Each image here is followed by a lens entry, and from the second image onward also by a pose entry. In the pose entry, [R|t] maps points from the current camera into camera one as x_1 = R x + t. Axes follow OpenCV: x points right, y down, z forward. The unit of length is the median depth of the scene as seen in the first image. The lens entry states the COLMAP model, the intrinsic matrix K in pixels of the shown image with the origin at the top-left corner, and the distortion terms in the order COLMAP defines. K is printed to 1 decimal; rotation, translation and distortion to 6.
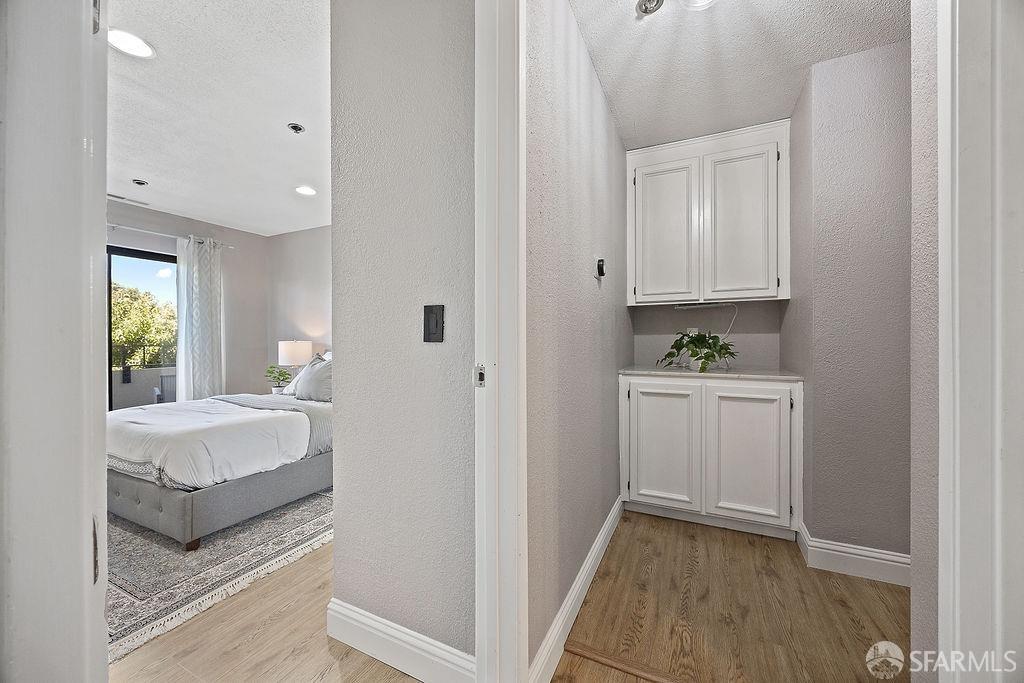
lens RADIAL K [[393.6, 0, 517.0], [0, 393.6, 344.4], [0, 0, 1]] dist [-0.003280, -0.000086]
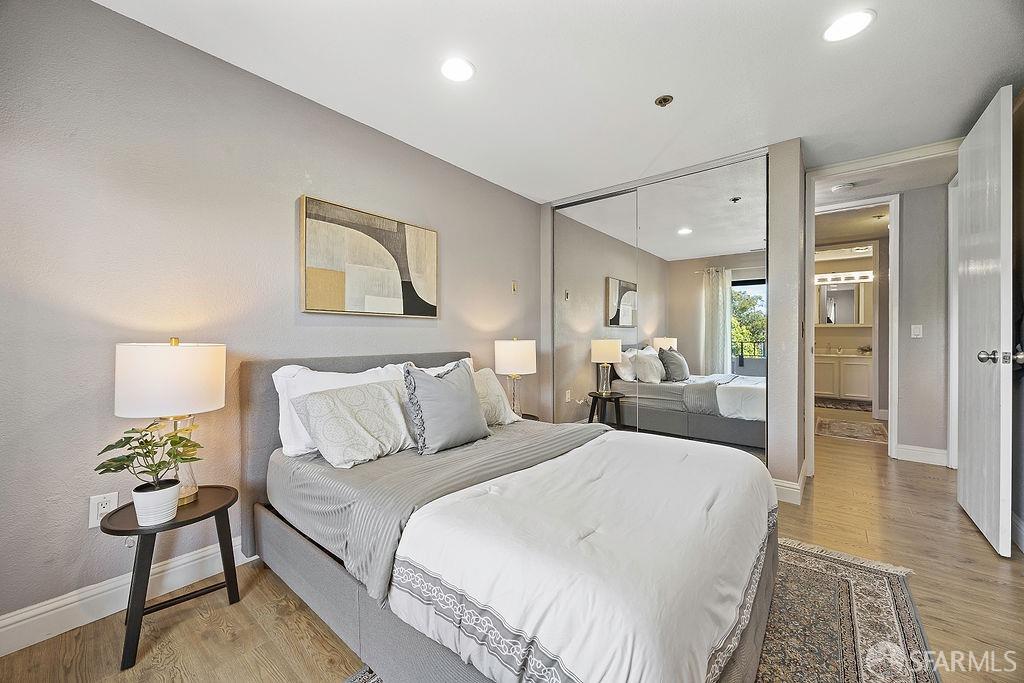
lens RADIAL K [[393.6, 0, 512.6], [0, 393.6, 338.4], [0, 0, 1]] dist [-0.003280, -0.000086]
pose [[0.220596, -0.006791, 0.975342, -0.858806], [0.012566, 0.999913, 0.004120, -0.010559], [-0.975284, 0.011347, 0.220662, 0.645453]]
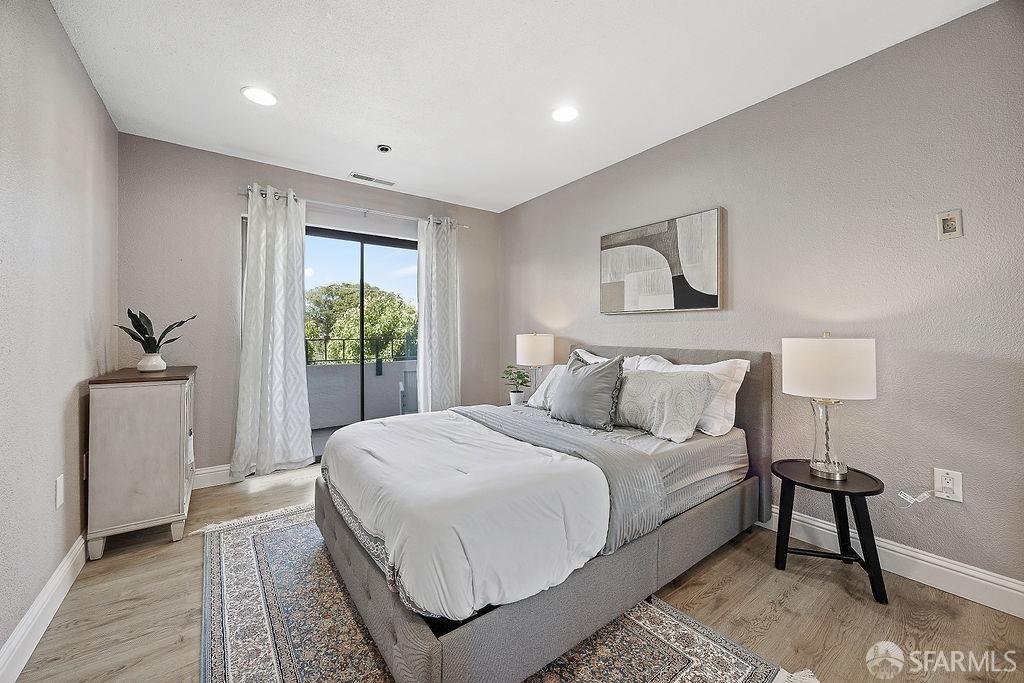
lens RADIAL K [[393.6, 0, 513.6], [0, 393.6, 334.1], [0, 0, 1]] dist [-0.003280, -0.000086]
pose [[0.889970, -0.001393, -0.456017, -0.248687], [-0.000864, 0.999988, -0.004742, -0.005243], [0.456019, 0.004615, 0.889958, 0.285900]]
